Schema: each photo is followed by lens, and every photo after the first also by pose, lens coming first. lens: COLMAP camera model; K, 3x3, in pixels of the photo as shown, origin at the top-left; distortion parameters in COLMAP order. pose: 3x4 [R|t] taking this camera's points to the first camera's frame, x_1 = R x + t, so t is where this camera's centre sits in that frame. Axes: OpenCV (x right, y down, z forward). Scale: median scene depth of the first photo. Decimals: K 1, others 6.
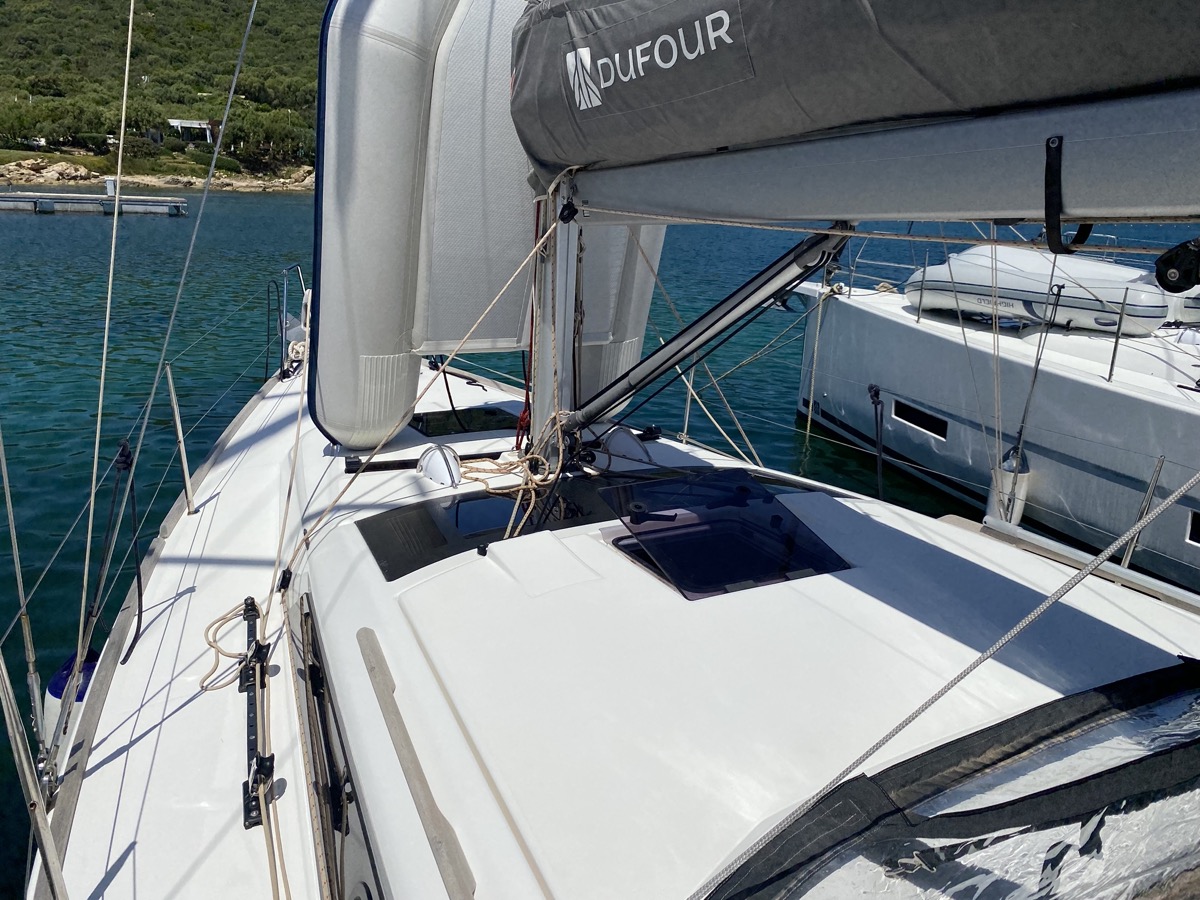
lens RADIAL K [[928.8, 0, 597.0], [0, 928.8, 471.4], [0, 0, 1]] dist [0.032335, -0.036948]
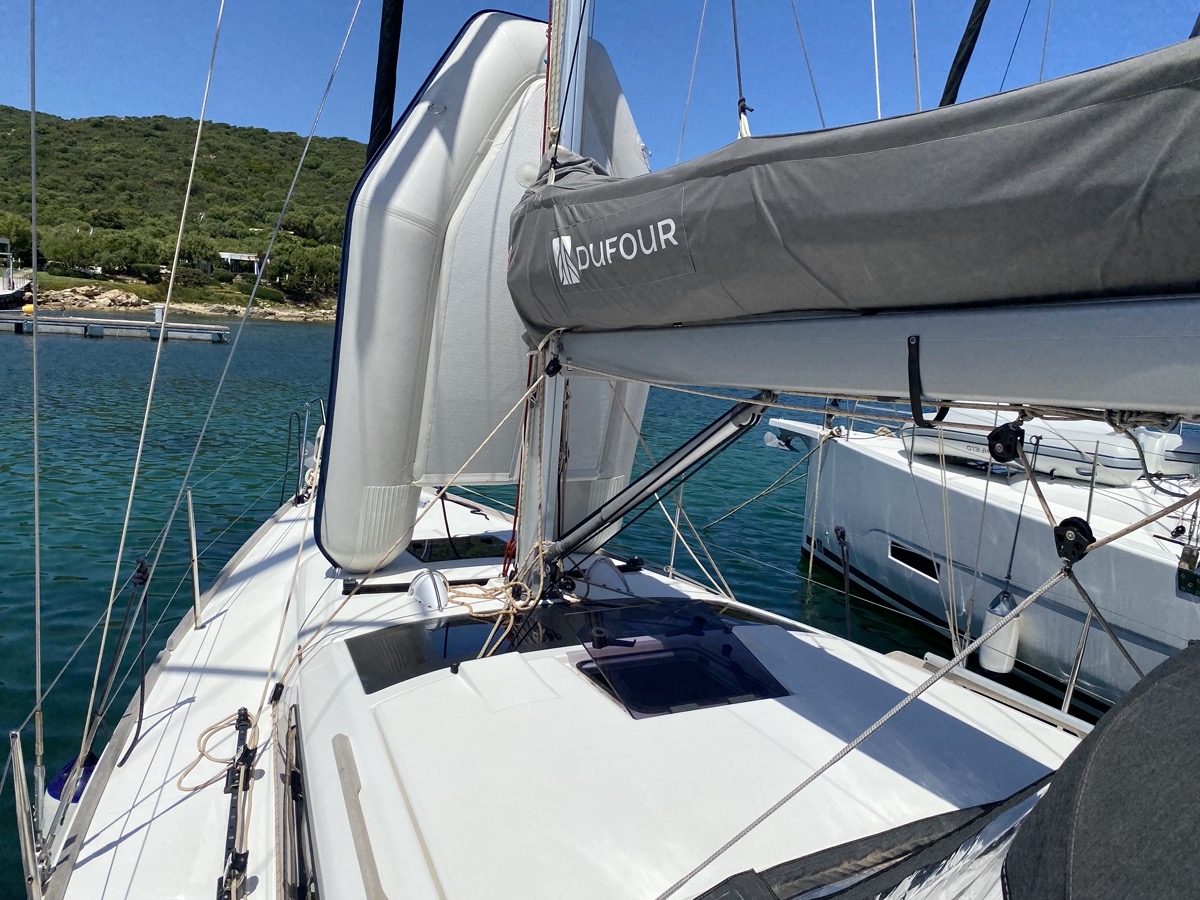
lens RADIAL K [[928.8, 0, 609.9], [0, 928.8, 458.3], [0, 0, 1]] dist [0.032335, -0.036948]
pose [[0.999524, 0.028274, -0.012351, 0.052036], [-0.029826, 0.987904, -0.152170, 0.001948], [0.007900, 0.152466, 0.988277, -0.099895]]
